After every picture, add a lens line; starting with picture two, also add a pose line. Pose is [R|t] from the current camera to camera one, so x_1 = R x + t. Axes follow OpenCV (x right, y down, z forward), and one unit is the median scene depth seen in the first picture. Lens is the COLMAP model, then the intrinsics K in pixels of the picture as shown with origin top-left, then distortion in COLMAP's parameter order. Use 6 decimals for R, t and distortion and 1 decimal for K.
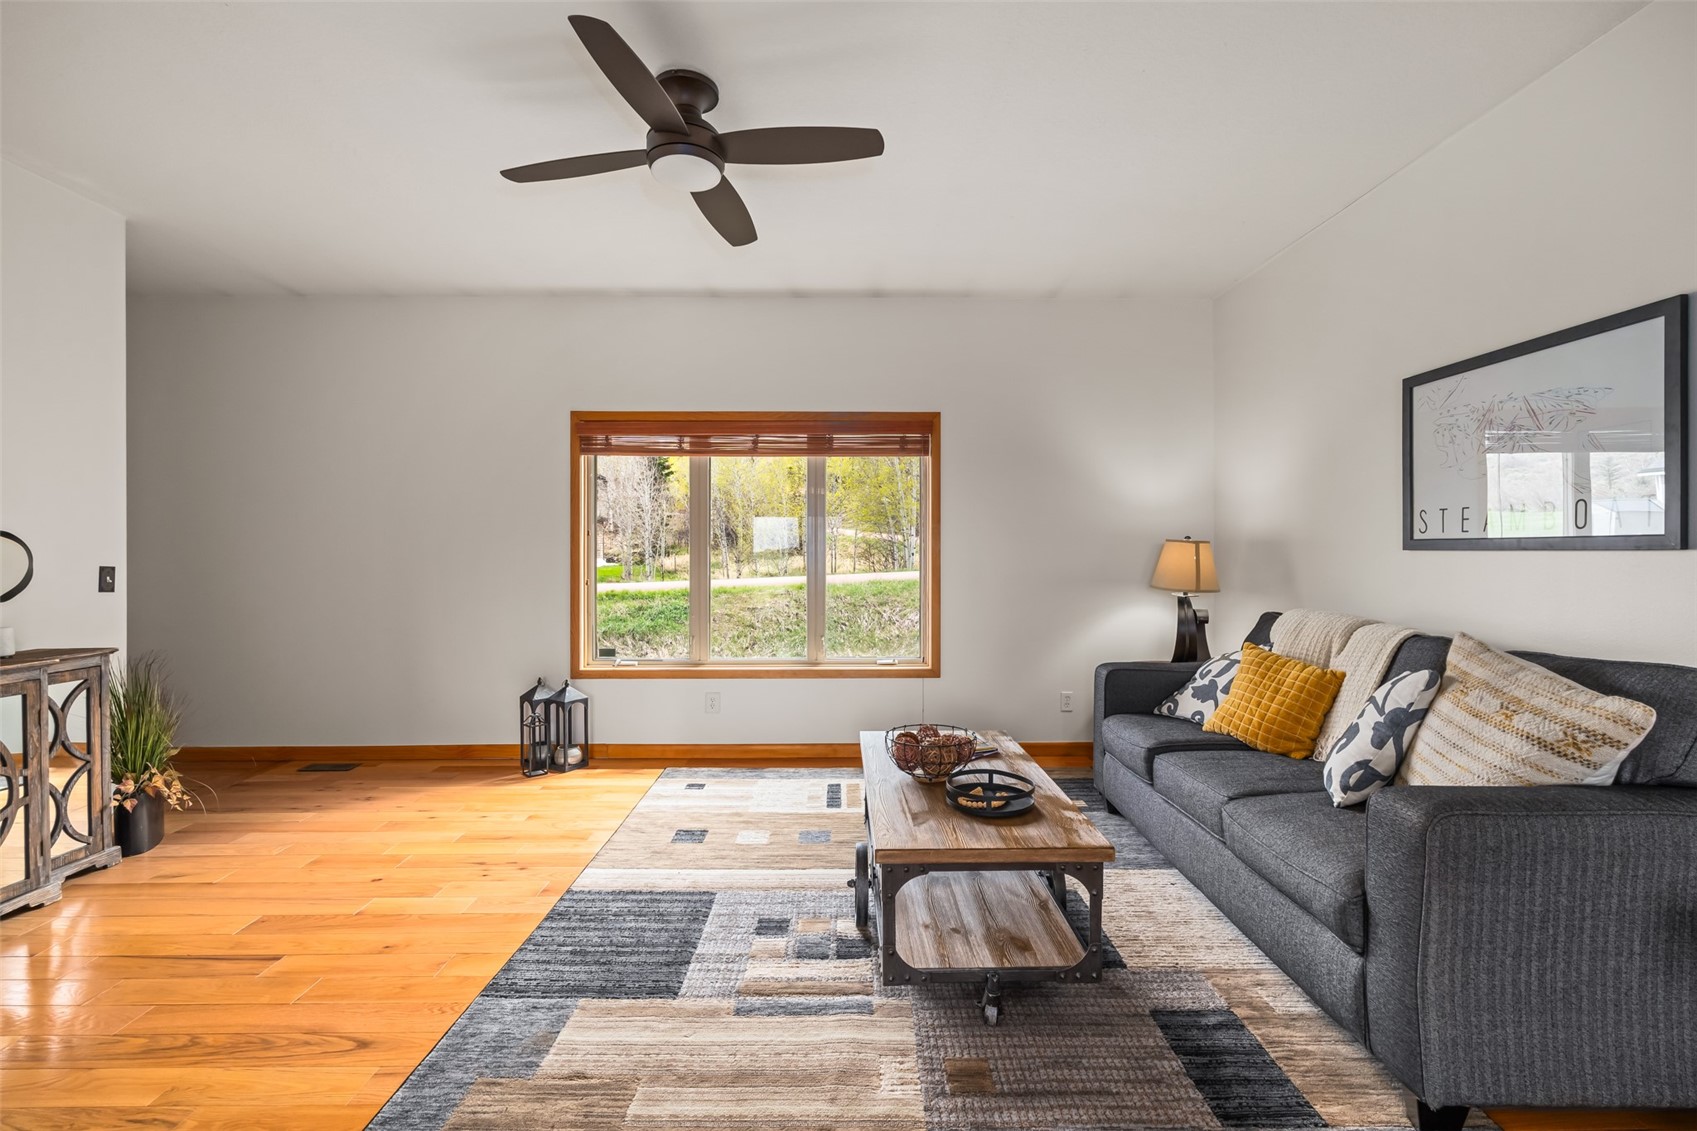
lens RADIAL K [[739.0, 0, 835.6], [0, 739.0, 568.5], [0, 0, 1]] dist [-0.007876, 0.002661]
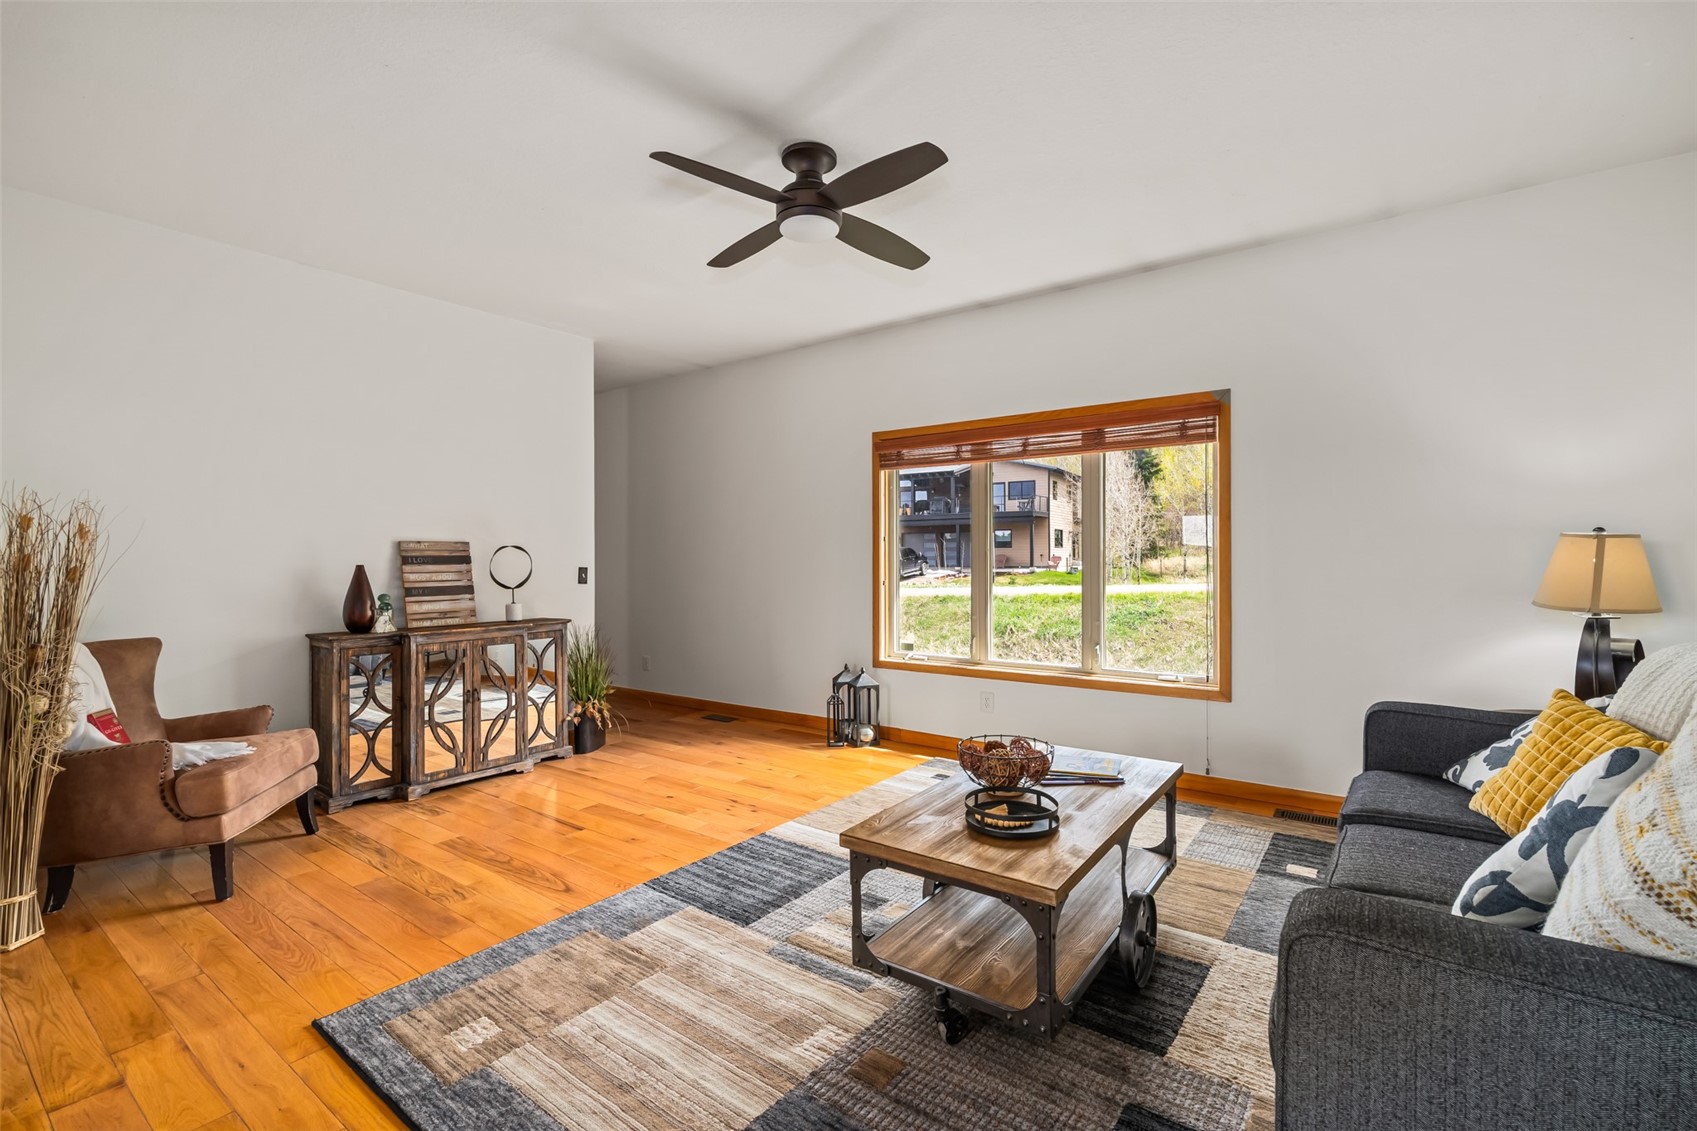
lens RADIAL K [[739.0, 0, 850.8], [0, 739.0, 570.4], [0, 0, 1]] dist [-0.007876, 0.002661]
pose [[0.803901, 0.006046, -0.594733, 0.470960], [-0.006727, 0.999977, 0.001072, -0.002257], [0.594725, 0.003140, 0.803923, 0.096498]]
